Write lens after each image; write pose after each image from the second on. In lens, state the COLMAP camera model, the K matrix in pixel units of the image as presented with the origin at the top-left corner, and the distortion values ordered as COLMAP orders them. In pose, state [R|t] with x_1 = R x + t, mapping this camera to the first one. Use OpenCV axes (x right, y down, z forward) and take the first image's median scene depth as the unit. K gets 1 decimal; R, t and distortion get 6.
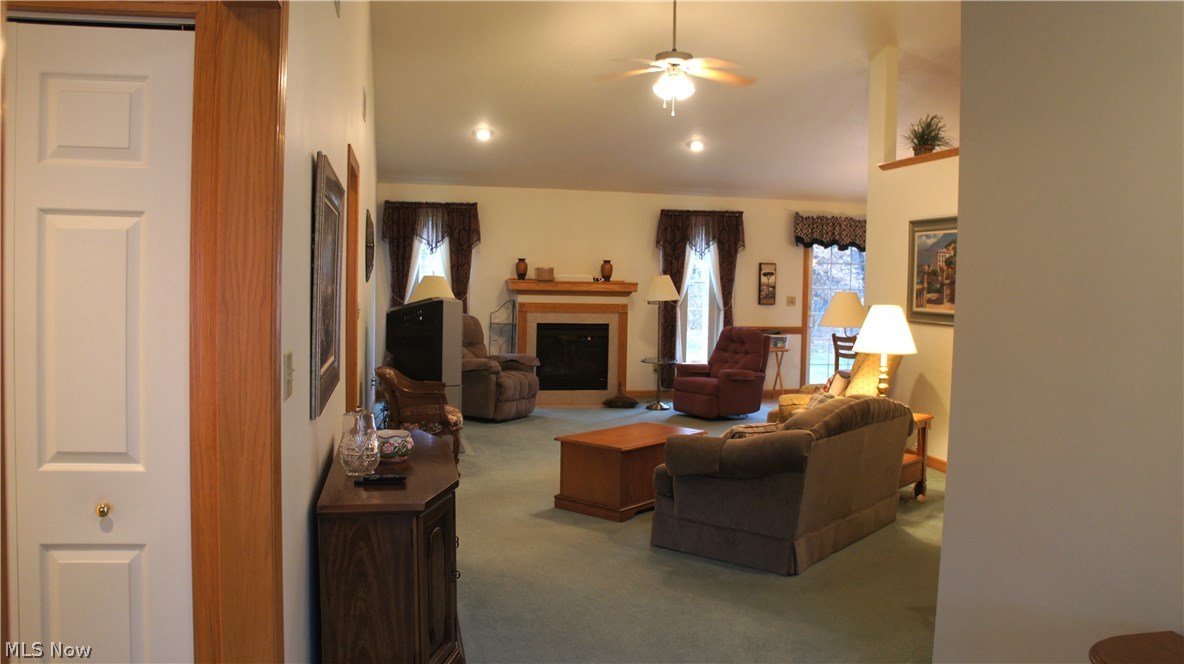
lens RADIAL K [[930.7, 0, 605.1], [0, 930.7, 353.4], [0, 0, 1]] dist [-0.183152, 0.132008]
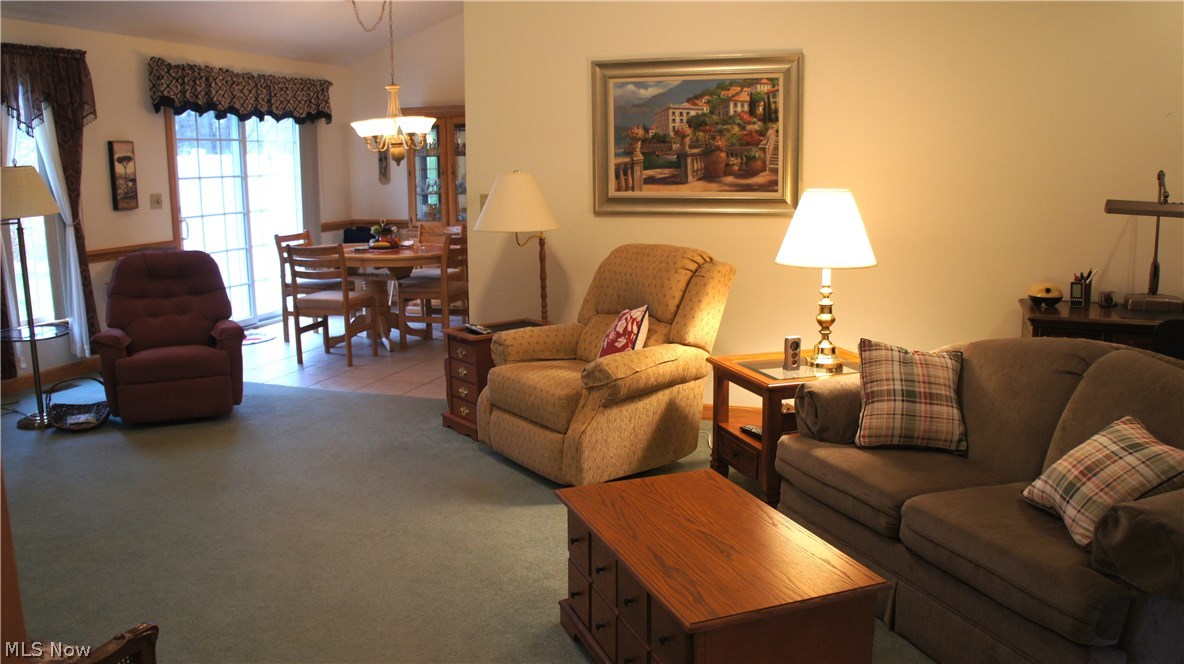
lens RADIAL K [[930.7, 0, 590.6], [0, 930.7, 328.7], [0, 0, 1]] dist [-0.183152, 0.132008]
pose [[0.522108, -0.173406, 0.835065, -0.183690], [0.090106, 0.984848, 0.148172, -0.038093], [-0.848106, -0.002117, 0.529822, 0.464876]]
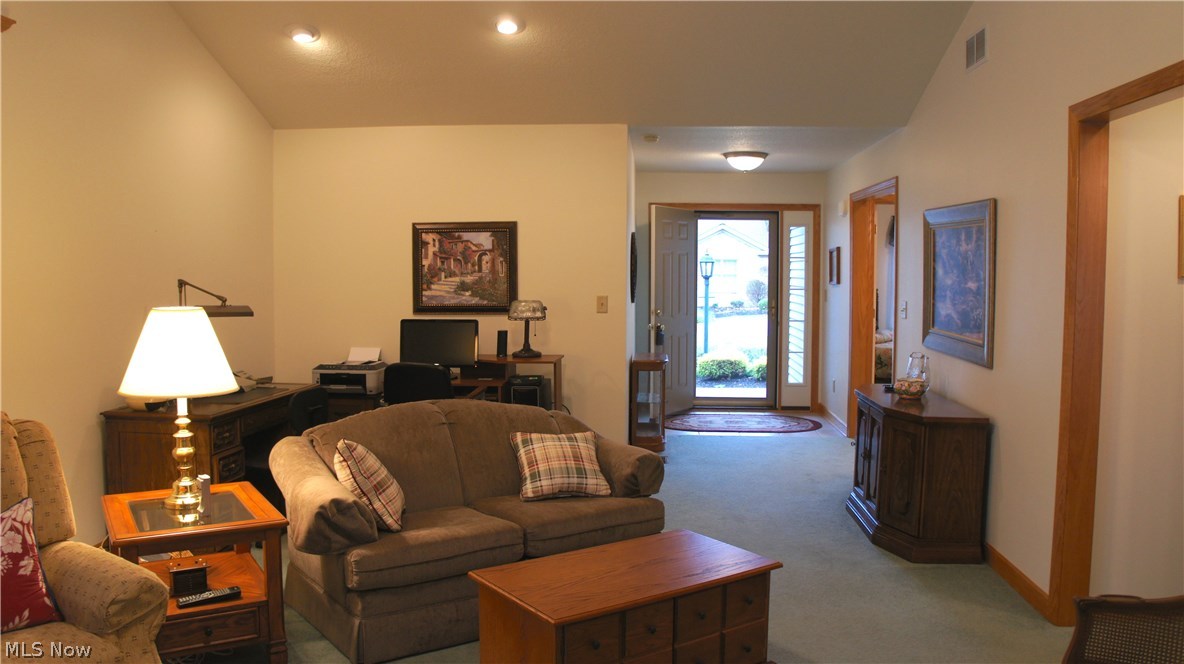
lens RADIAL K [[930.7, 0, 585.2], [0, 930.7, 321.0], [0, 0, 1]] dist [-0.183152, 0.132008]
pose [[-0.954417, -0.036444, 0.296242, -0.053369], [0.005193, 0.990340, 0.138564, -0.068780], [-0.298430, 0.133786, -0.945008, 0.835207]]
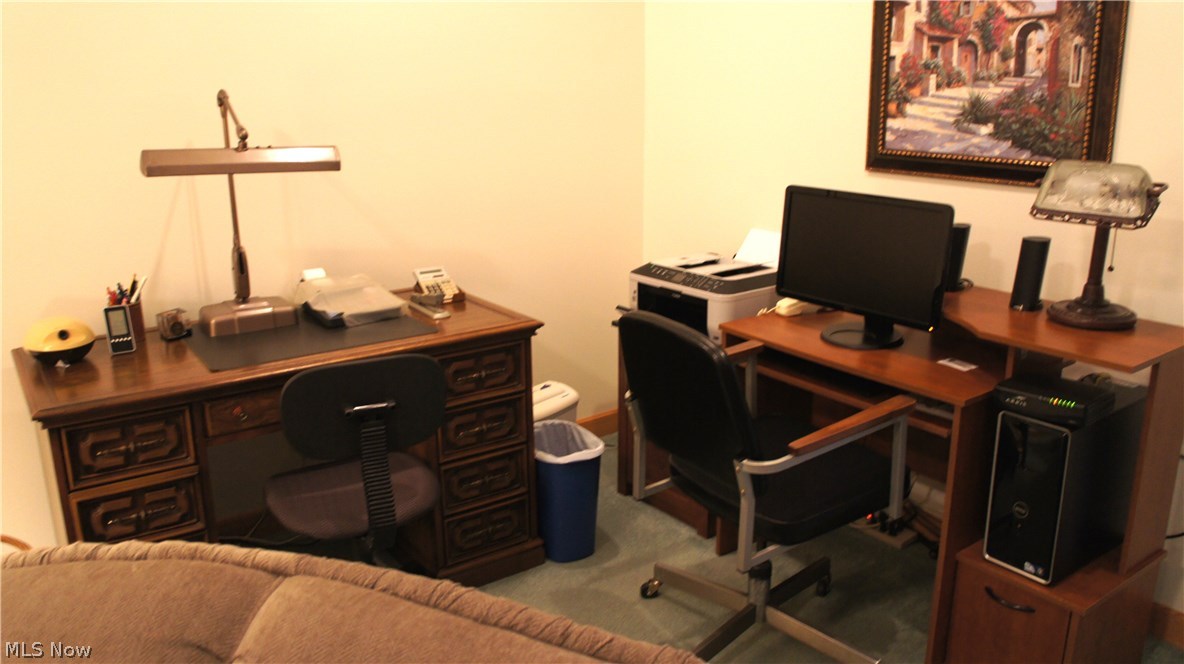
lens RADIAL K [[930.7, 0, 588.6], [0, 930.7, 326.6], [0, 0, 1]] dist [-0.183152, 0.132008]
pose [[-0.436324, -0.250005, 0.864360, 0.031772], [0.071568, 0.947939, 0.310306, -0.033898], [-0.896939, 0.197255, -0.395716, 0.475186]]
